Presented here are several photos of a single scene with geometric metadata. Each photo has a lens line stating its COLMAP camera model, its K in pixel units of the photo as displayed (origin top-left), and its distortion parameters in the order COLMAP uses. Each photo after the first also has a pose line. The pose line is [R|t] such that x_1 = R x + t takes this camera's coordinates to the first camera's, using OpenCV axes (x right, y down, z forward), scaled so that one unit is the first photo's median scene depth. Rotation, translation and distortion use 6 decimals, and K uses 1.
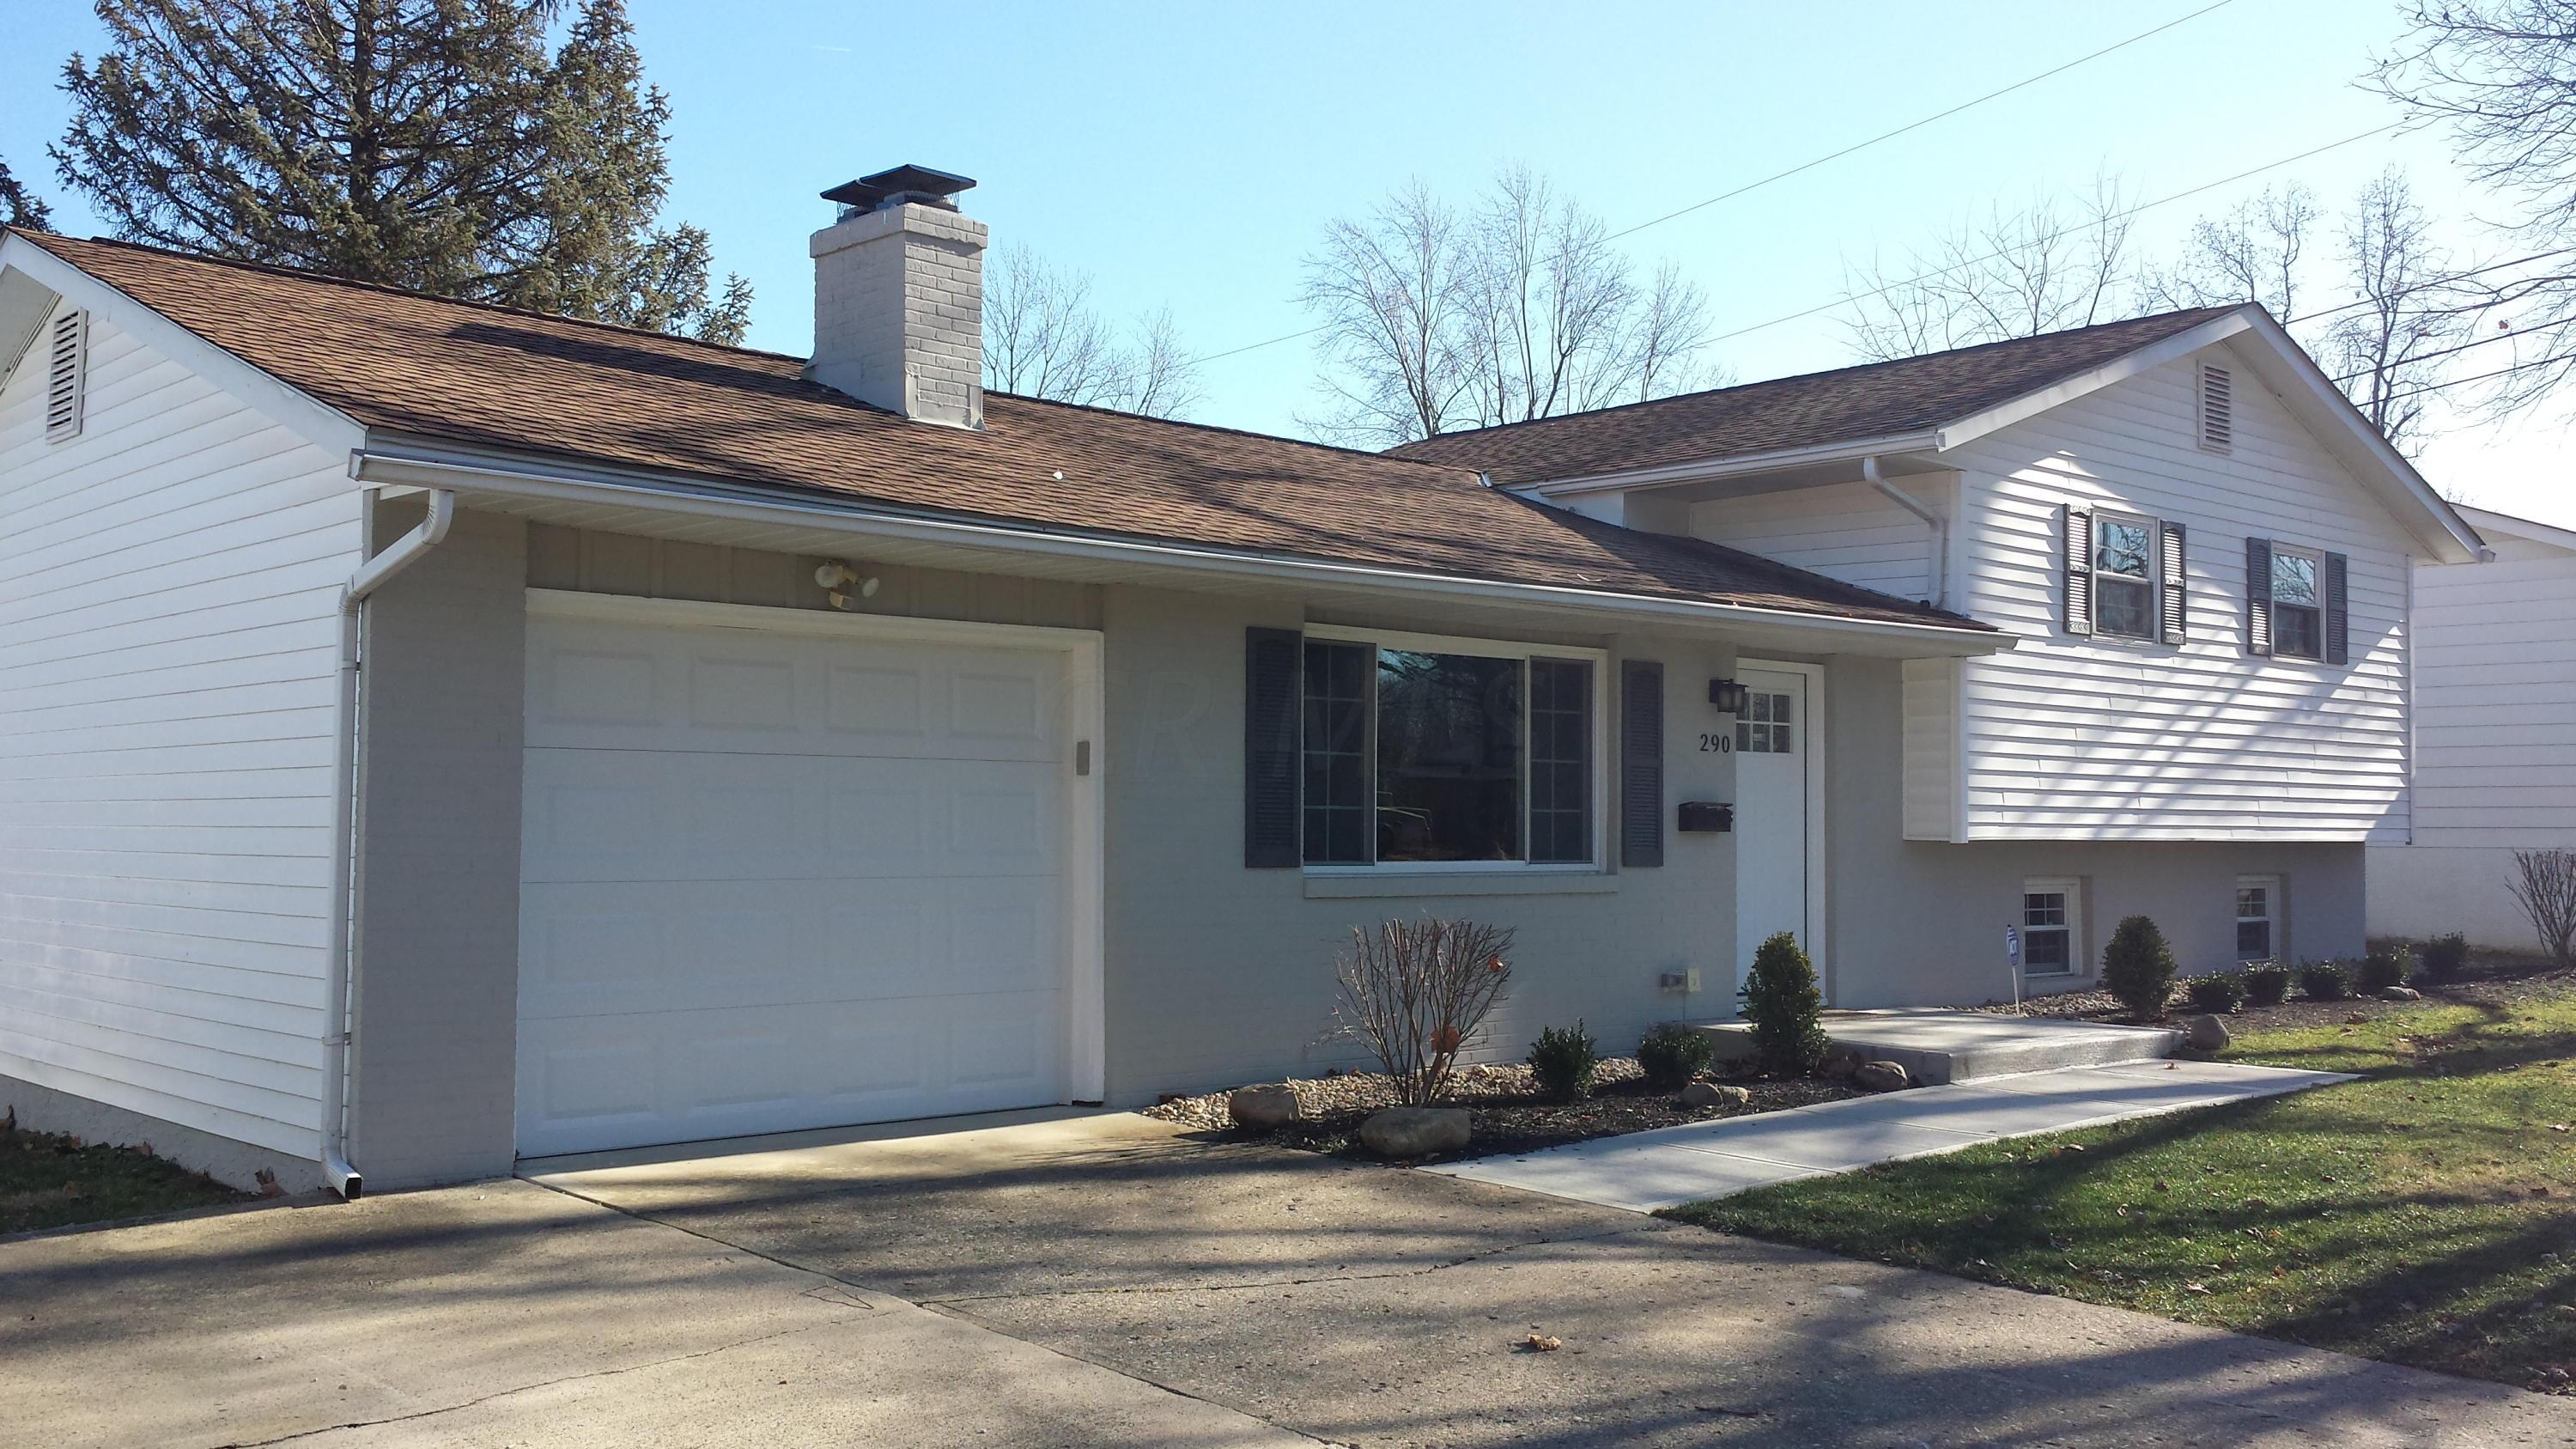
lens RADIAL K [[2342.1, 0, 1288.0], [0, 2342.1, 724.5], [0, 0, 1]] dist [0.139227, -0.357672]
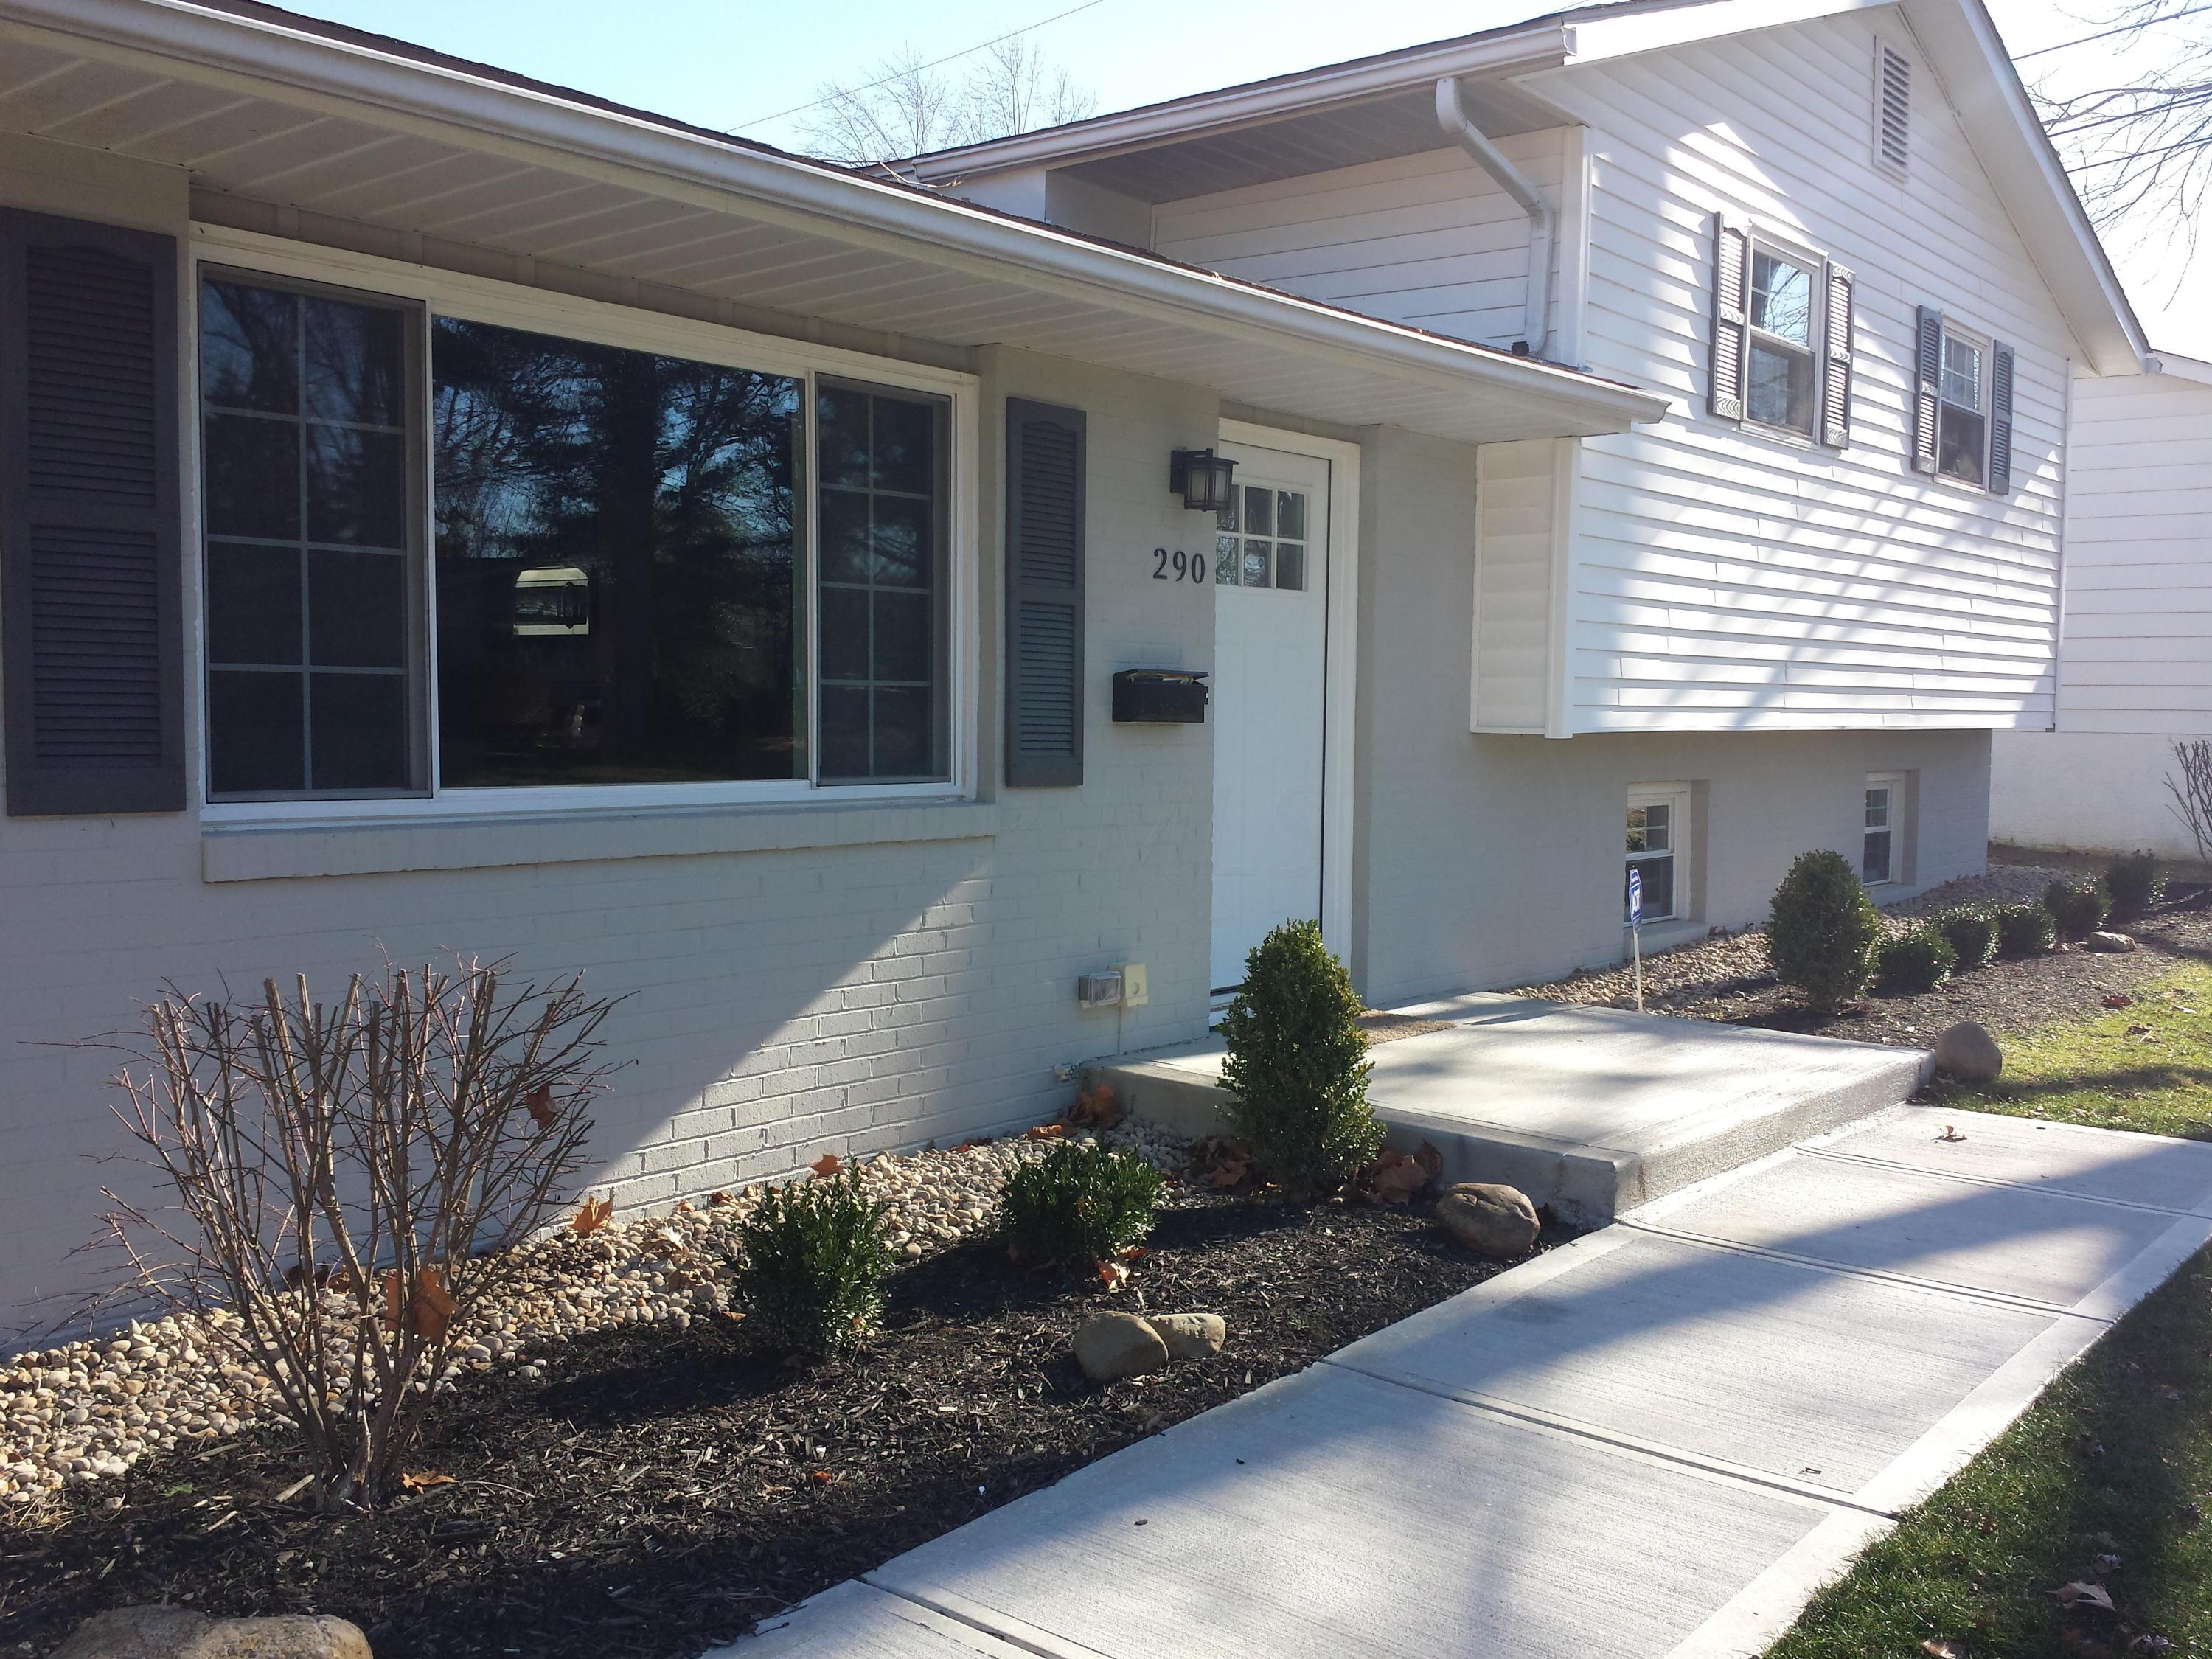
lens RADIAL K [[2026.8, 0, 1106.0], [0, 2026.8, 829.5], [0, 0, 1]] dist [0.040169, 0.002934]
pose [[0.991192, -0.004533, 0.132352, 0.092971], [-0.009591, 0.994332, 0.105886, 0.018368], [-0.132082, -0.106223, 0.985531, 0.482169]]
